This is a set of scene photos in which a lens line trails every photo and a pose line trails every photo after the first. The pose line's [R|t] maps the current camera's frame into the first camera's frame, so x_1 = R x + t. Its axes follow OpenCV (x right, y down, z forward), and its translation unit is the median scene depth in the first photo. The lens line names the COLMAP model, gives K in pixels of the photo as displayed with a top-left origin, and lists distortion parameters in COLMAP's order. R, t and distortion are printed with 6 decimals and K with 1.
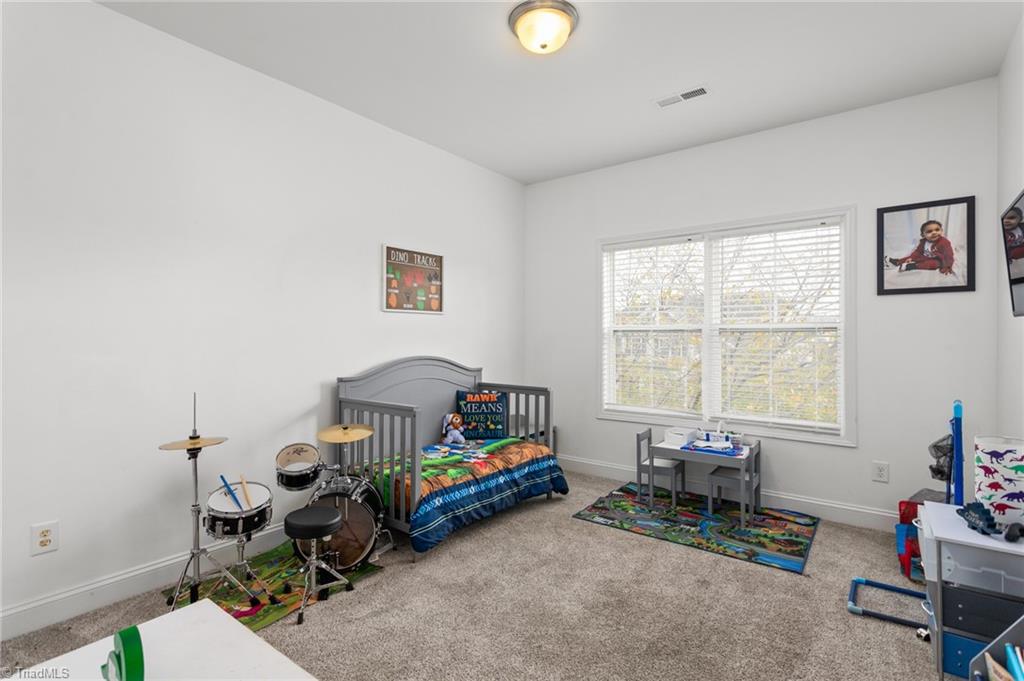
lens RADIAL K [[485.1, 0, 512.0], [0, 485.1, 340.5], [0, 0, 1]] dist [-0.001481, -0.000131]
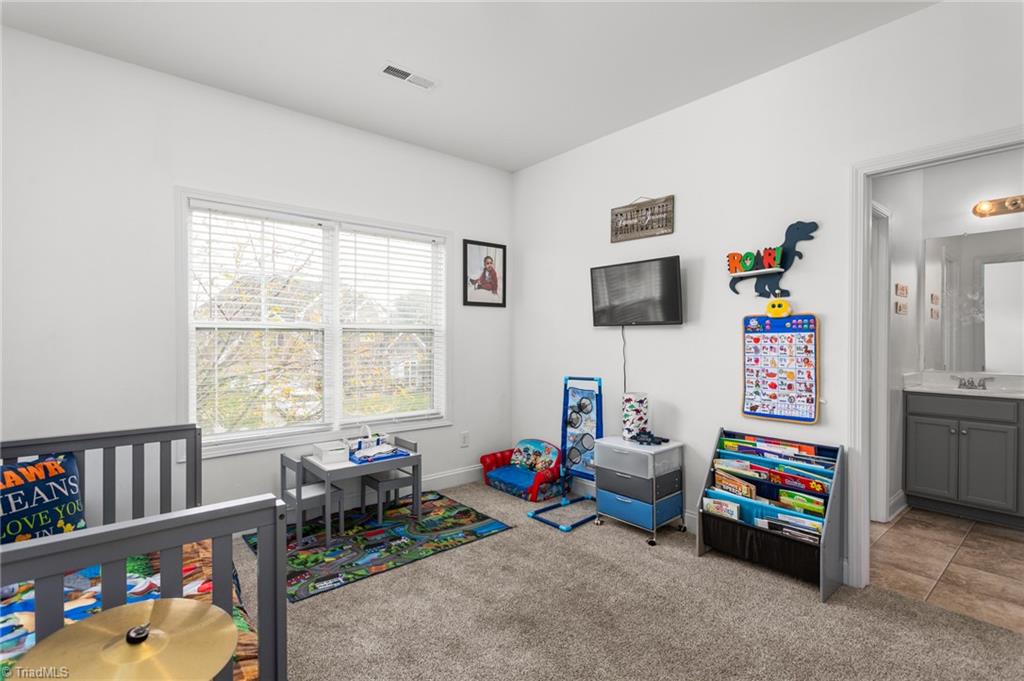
lens RADIAL K [[485.1, 0, 512.0], [0, 485.1, 340.5], [0, 0, 1]] dist [-0.001481, -0.000131]
pose [[0.216226, -0.009708, 0.976295, -0.504775], [0.003989, 0.999951, 0.009060, -0.009695], [-0.976335, 0.001936, 0.216254, 0.594375]]
